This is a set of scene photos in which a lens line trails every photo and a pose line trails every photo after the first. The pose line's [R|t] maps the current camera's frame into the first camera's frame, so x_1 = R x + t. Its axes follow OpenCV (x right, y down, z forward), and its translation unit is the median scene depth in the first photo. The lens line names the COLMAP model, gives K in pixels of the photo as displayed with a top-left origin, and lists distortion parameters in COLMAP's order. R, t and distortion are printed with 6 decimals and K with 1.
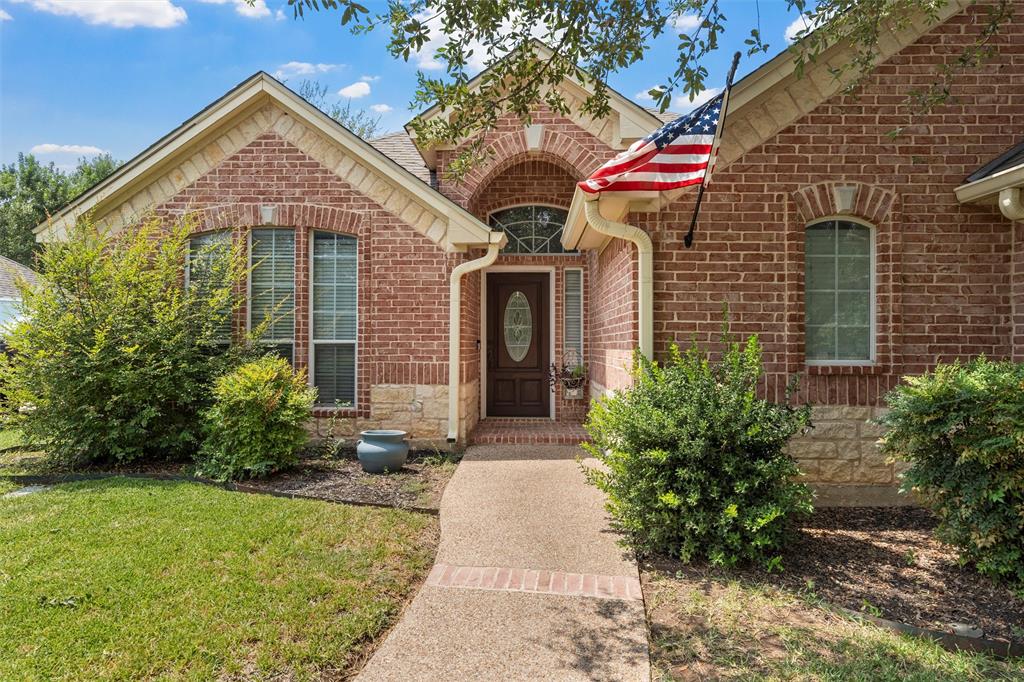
lens RADIAL K [[574.3, 0, 512.0], [0, 574.3, 341.0], [0, 0, 1]] dist [0.001744, 0.000003]
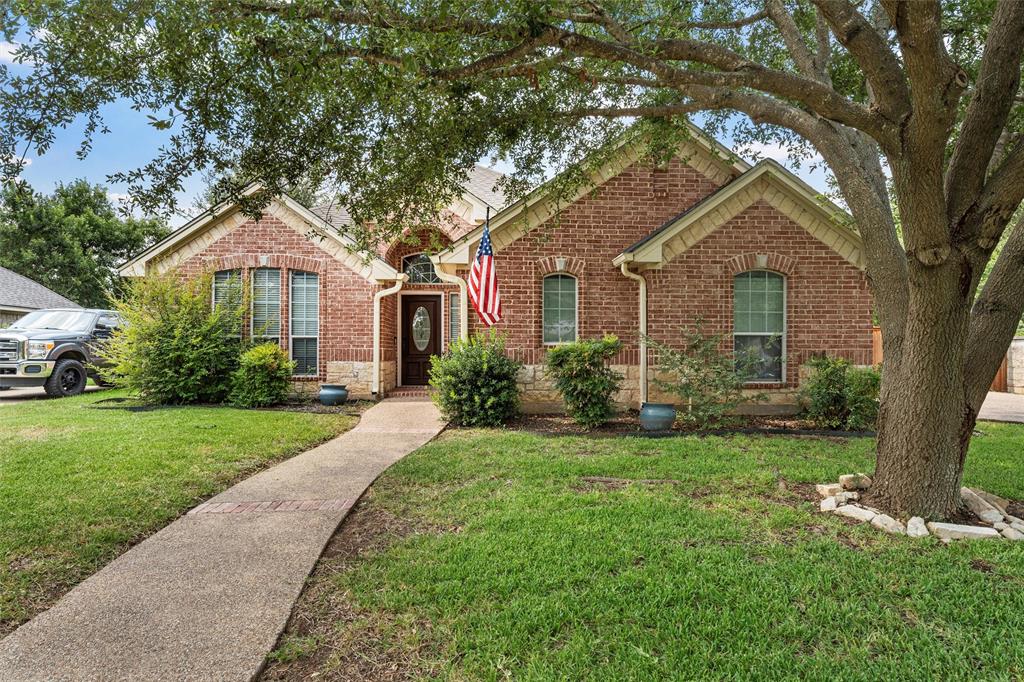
lens RADIAL K [[521.1, 0, 502.5], [0, 521.1, 350.6], [0, 0, 1]] dist [0.001402, 0.000486]
pose [[0.996573, -0.001003, 0.082711, 0.145501], [0.000720, 0.999994, 0.003459, 0.038589], [-0.082714, -0.003388, 0.996568, -0.582279]]
